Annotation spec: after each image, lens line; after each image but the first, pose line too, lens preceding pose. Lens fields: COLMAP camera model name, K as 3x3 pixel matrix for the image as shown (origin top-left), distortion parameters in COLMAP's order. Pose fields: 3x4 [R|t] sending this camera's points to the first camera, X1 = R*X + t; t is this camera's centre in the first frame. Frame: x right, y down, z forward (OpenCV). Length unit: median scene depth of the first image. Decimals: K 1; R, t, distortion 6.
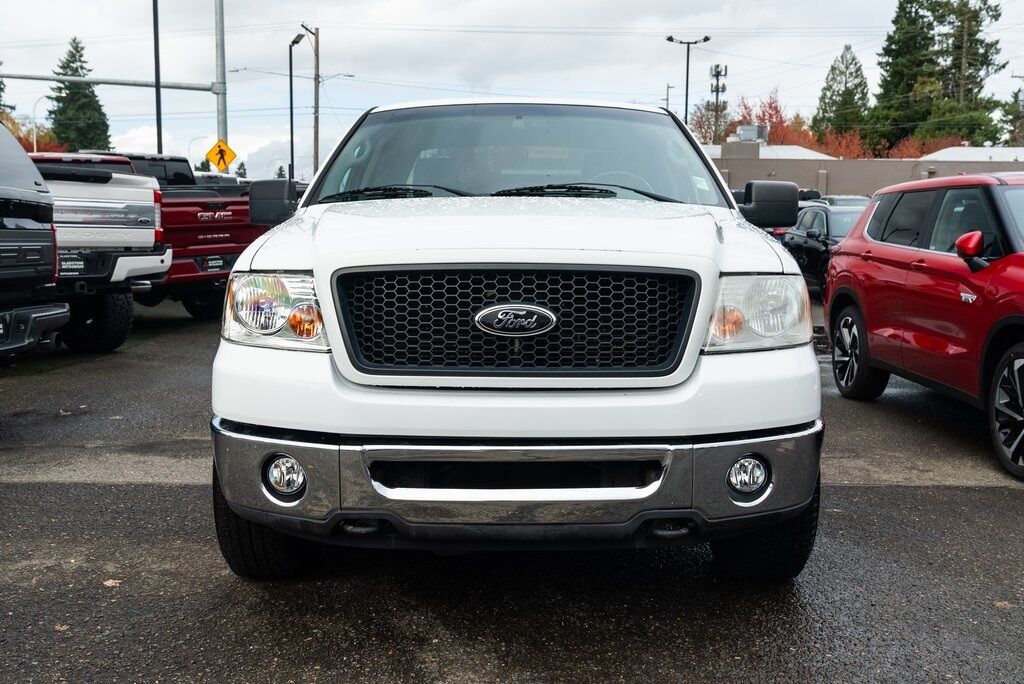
lens RADIAL K [[1014.0, 0, 512.0], [0, 1014.0, 342.0], [0, 0, 1]] dist [0.003673, -0.005278]
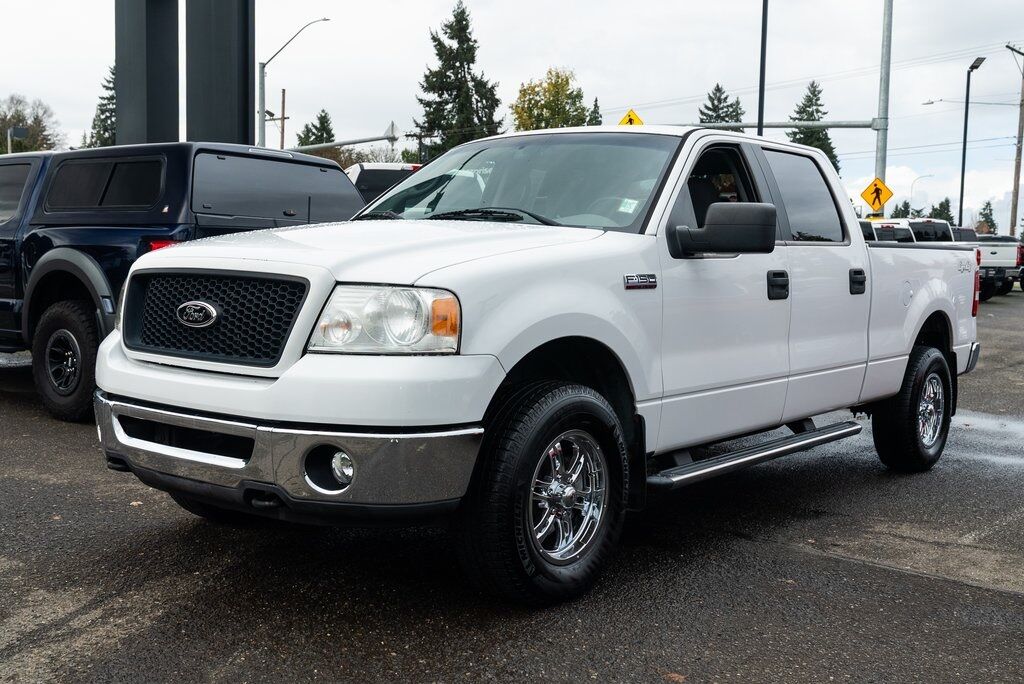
lens RADIAL K [[1071.6, 0, 512.0], [0, 1071.6, 342.0], [0, 0, 1]] dist [0.012947, 0.012747]
pose [[0.782590, 0.059742, -0.619665, 1.021808], [-0.089114, 0.995884, -0.016531, 0.000055], [0.616127, 0.068158, 0.784693, 0.187178]]
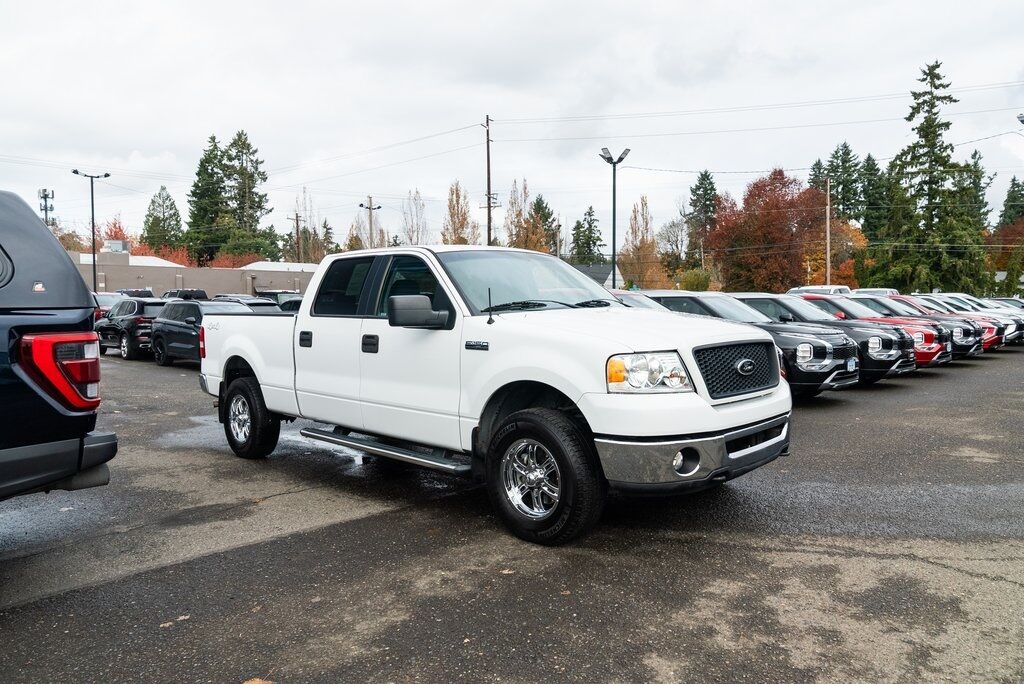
lens RADIAL K [[697.1, 0, 512.0], [0, 697.1, 342.0], [0, 0, 1]] dist [-0.035180, 0.021662]
pose [[0.696417, -0.047888, 0.716038, -1.266315], [0.098649, 0.994687, -0.029422, -0.074184], [-0.710825, 0.091127, 0.697441, 0.300542]]
